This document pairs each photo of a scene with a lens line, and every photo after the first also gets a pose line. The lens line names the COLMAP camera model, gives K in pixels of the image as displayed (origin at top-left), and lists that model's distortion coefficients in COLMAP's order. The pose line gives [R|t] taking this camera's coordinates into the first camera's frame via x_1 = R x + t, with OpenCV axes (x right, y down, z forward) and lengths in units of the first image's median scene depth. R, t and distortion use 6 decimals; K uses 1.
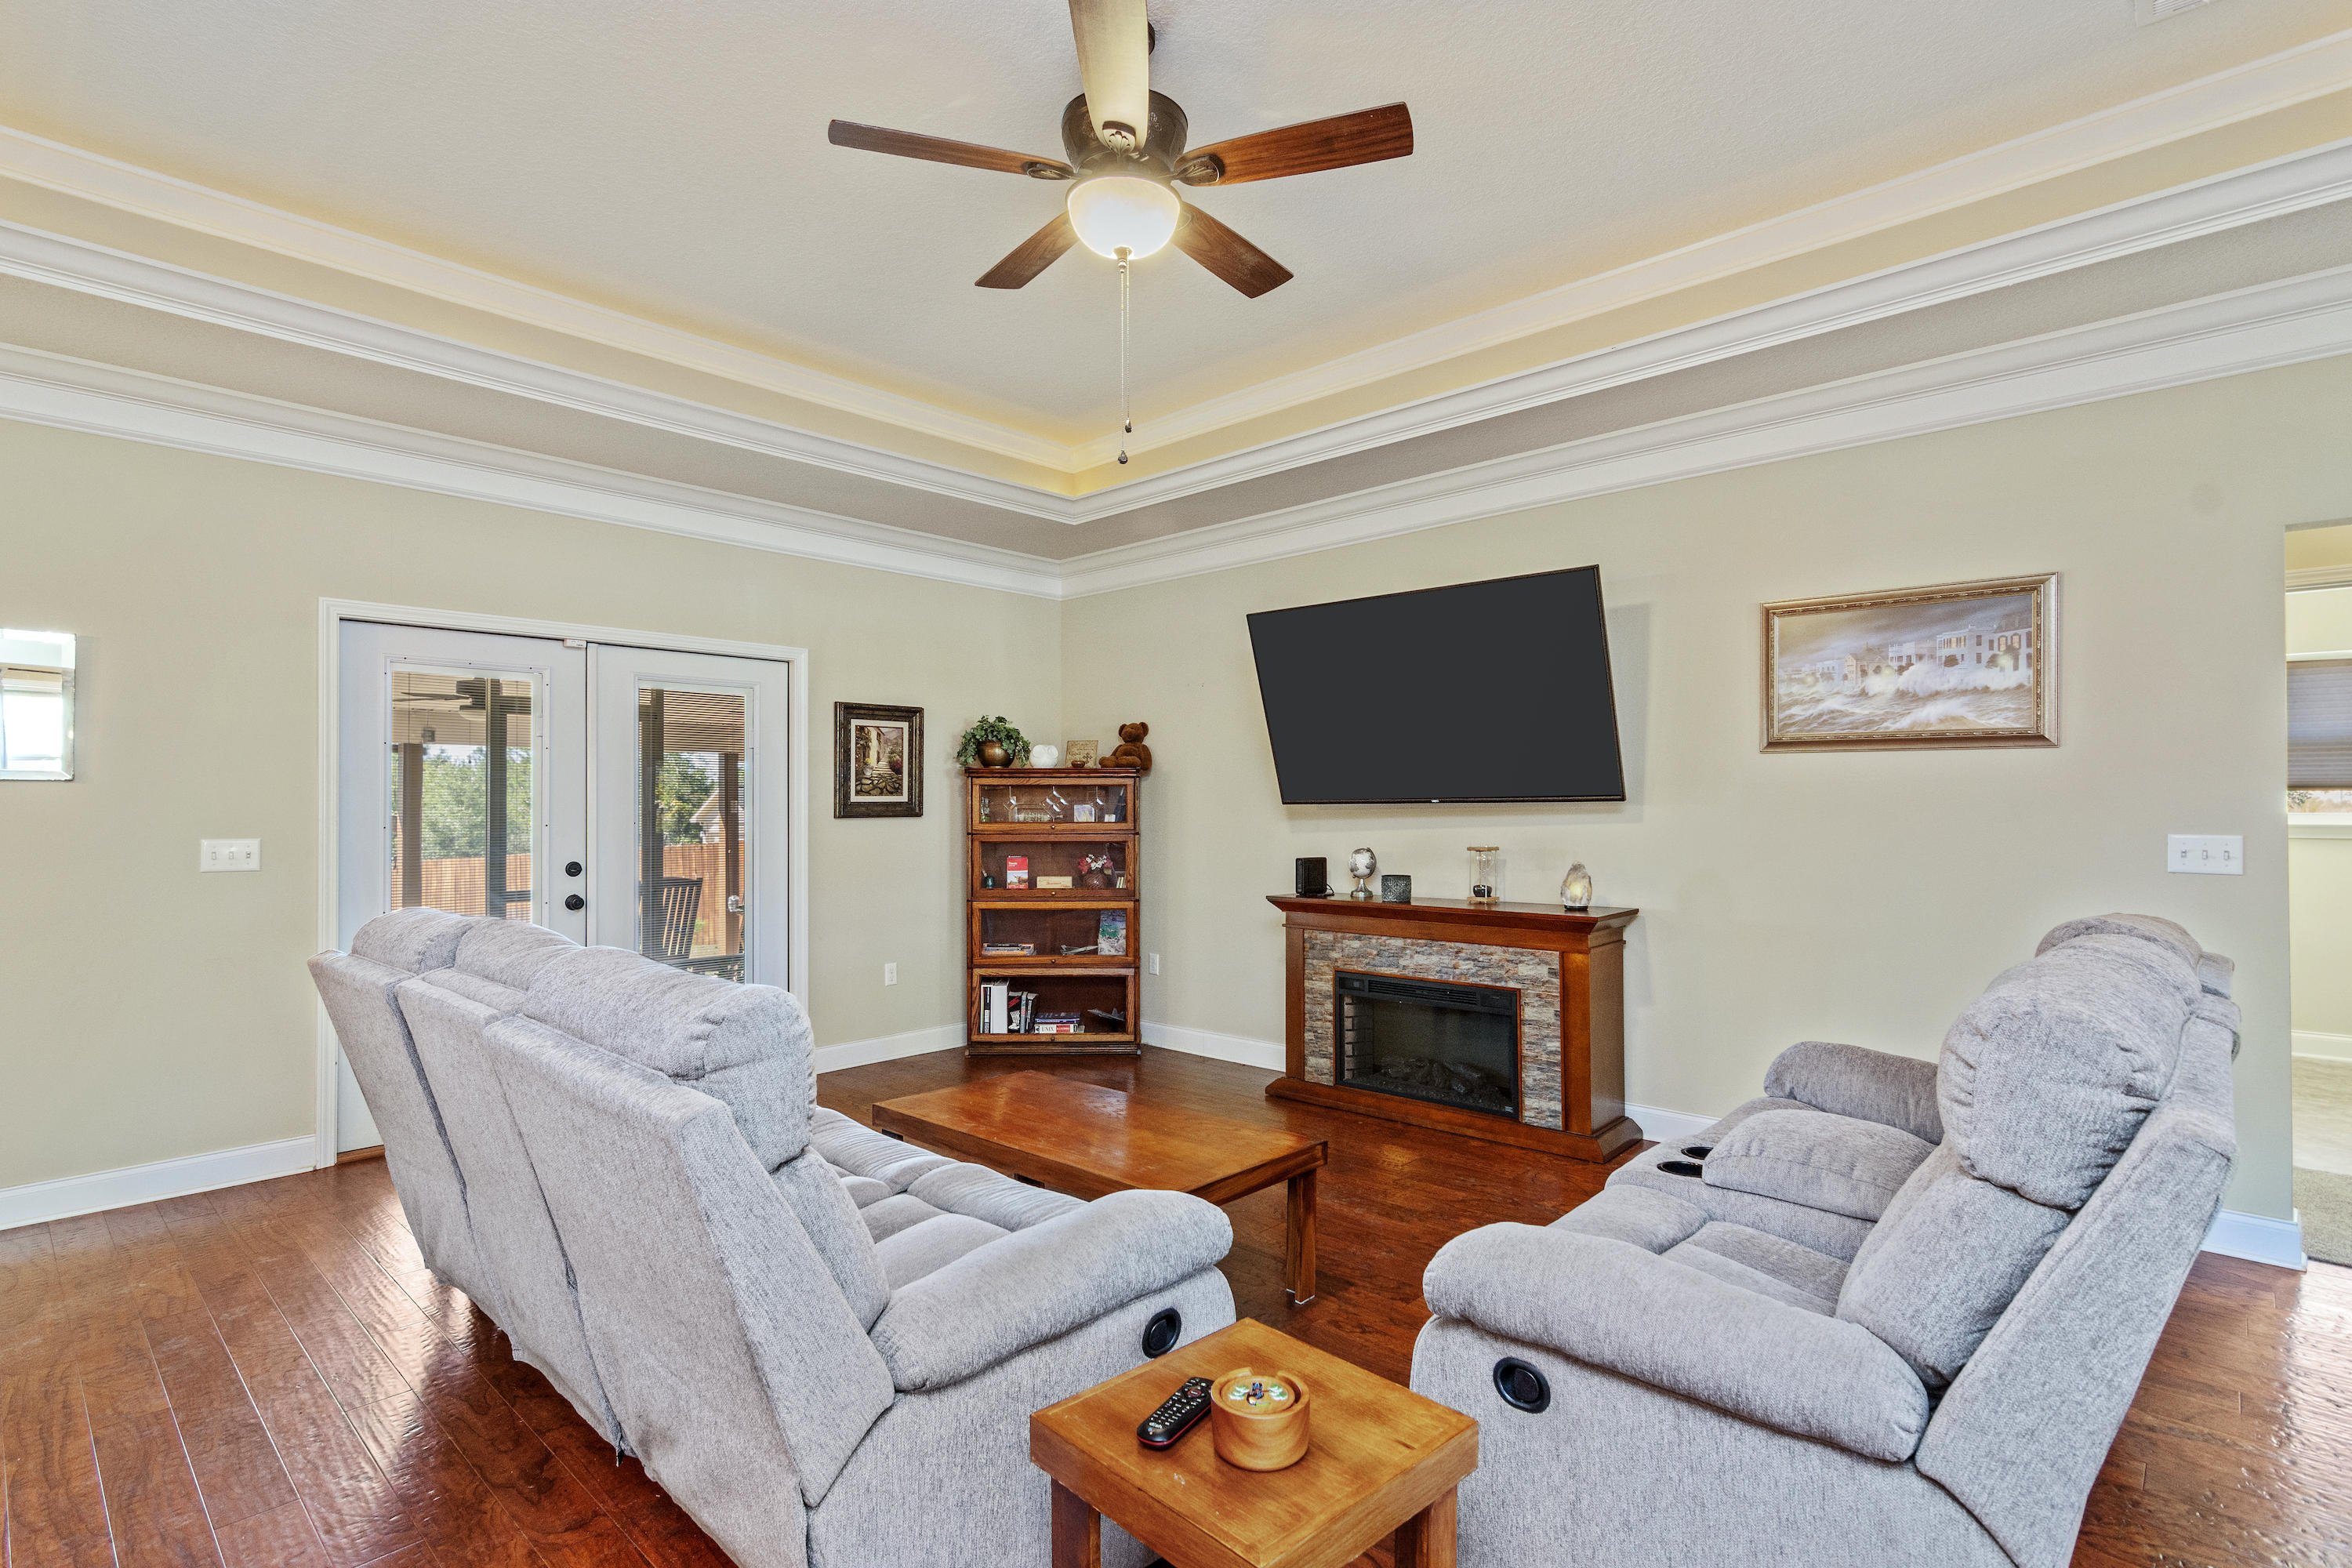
lens RADIAL K [[1136.7, 0, 1187.2], [0, 1136.7, 799.6], [0, 0, 1]] dist [-0.004559, -0.000871]
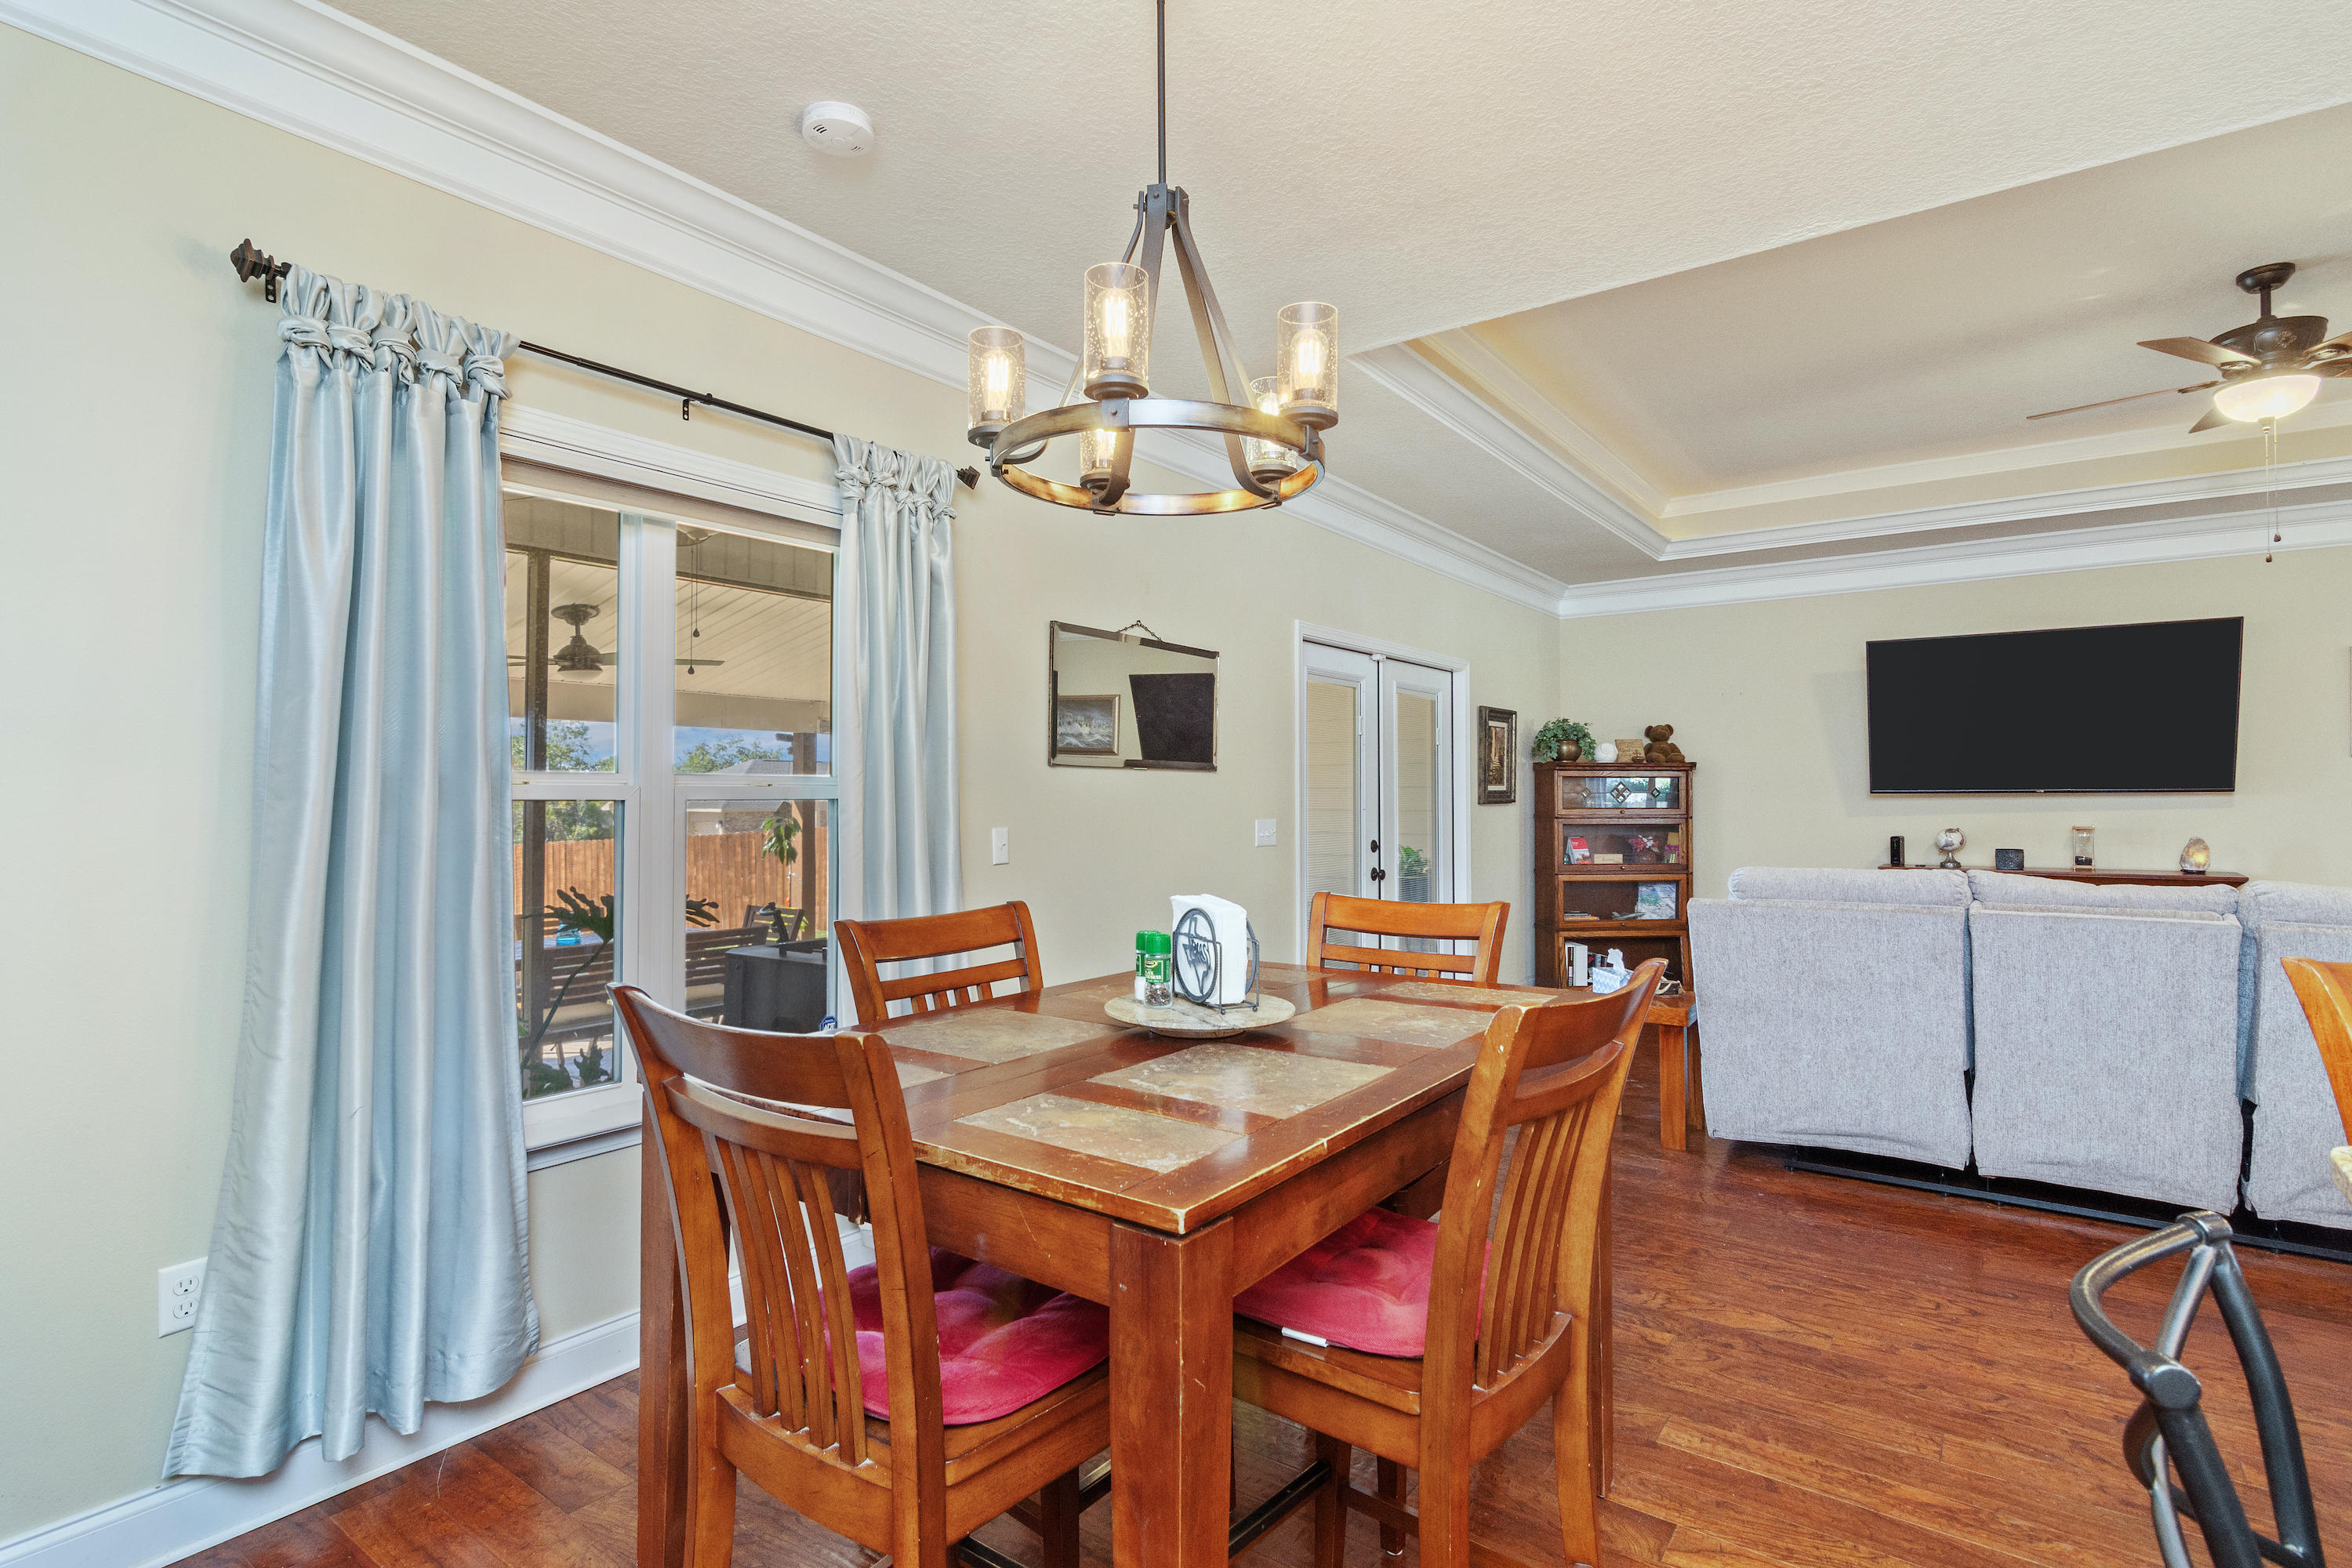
lens RADIAL K [[1136.7, 0, 1216.9], [0, 1136.7, 764.4], [0, 0, 1]] dist [-0.004559, -0.000871]
pose [[0.992354, 0.006116, 0.123273, -0.815418], [-0.003382, 0.999744, -0.022374, 0.002739], [-0.123379, 0.021786, 0.992120, -0.155999]]
